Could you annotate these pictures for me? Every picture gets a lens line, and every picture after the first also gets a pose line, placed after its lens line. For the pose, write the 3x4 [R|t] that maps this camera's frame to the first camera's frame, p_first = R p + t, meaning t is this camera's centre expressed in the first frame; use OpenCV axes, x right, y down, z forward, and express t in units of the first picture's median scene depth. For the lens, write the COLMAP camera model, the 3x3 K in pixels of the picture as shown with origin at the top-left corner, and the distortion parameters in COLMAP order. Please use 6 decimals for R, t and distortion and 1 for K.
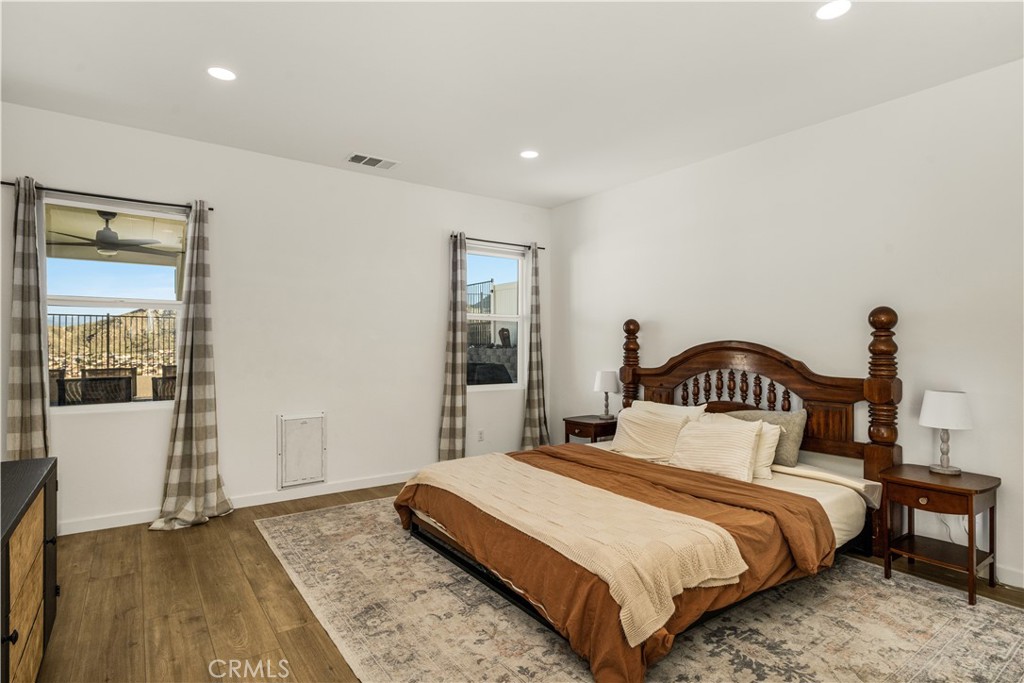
lens RADIAL K [[539.9, 0, 509.6], [0, 539.9, 344.5], [0, 0, 1]] dist [0.002085, -0.001082]
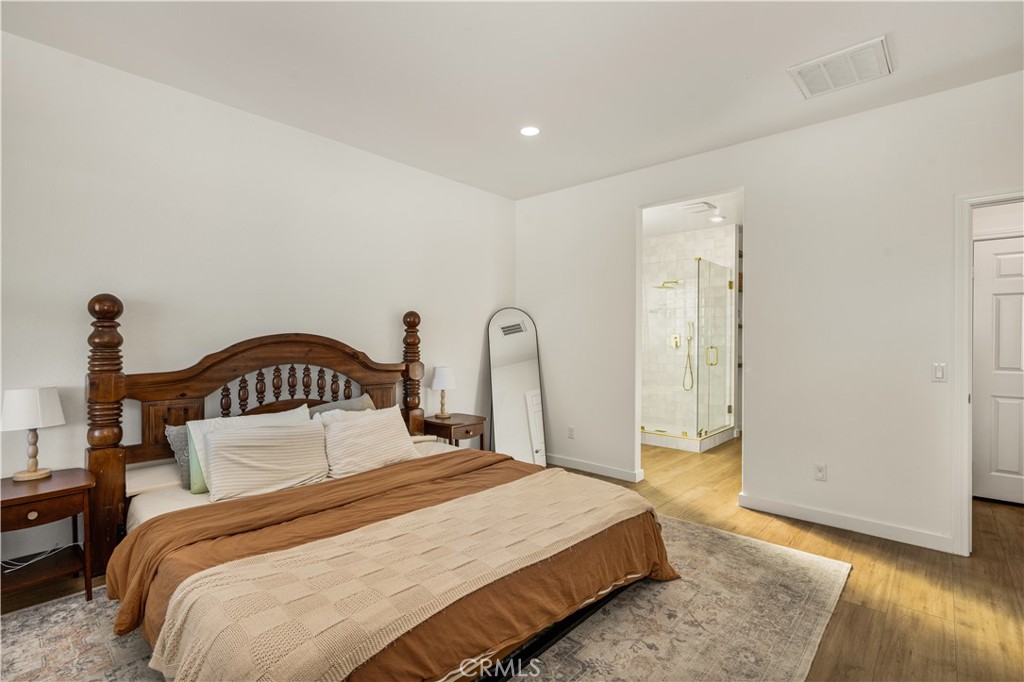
lens RADIAL K [[483.6, 0, 515.4], [0, 483.6, 341.1], [0, 0, 1]] dist [0.004036, 0.001037]
pose [[-0.230901, -0.006451, 0.972956, -0.501359], [-0.005216, 0.999972, 0.005392, -0.000463], [-0.972963, -0.003830, -0.230928, 0.859297]]
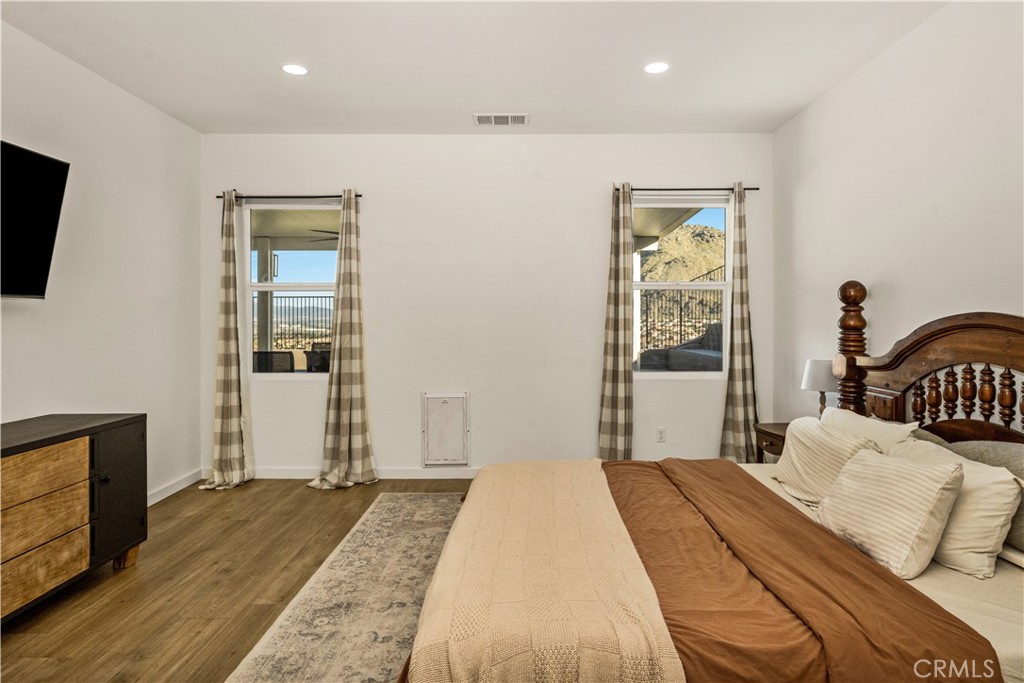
lens RADIAL K [[591.1, 0, 519.0], [0, 591.1, 322.6], [0, 0, 1]] dist [0.001288, 0.001003]
pose [[0.809570, -0.002464, -0.587018, 0.396626], [0.005112, 0.999983, 0.002852, -0.001196], [0.587000, -0.005310, 0.809569, 0.240230]]
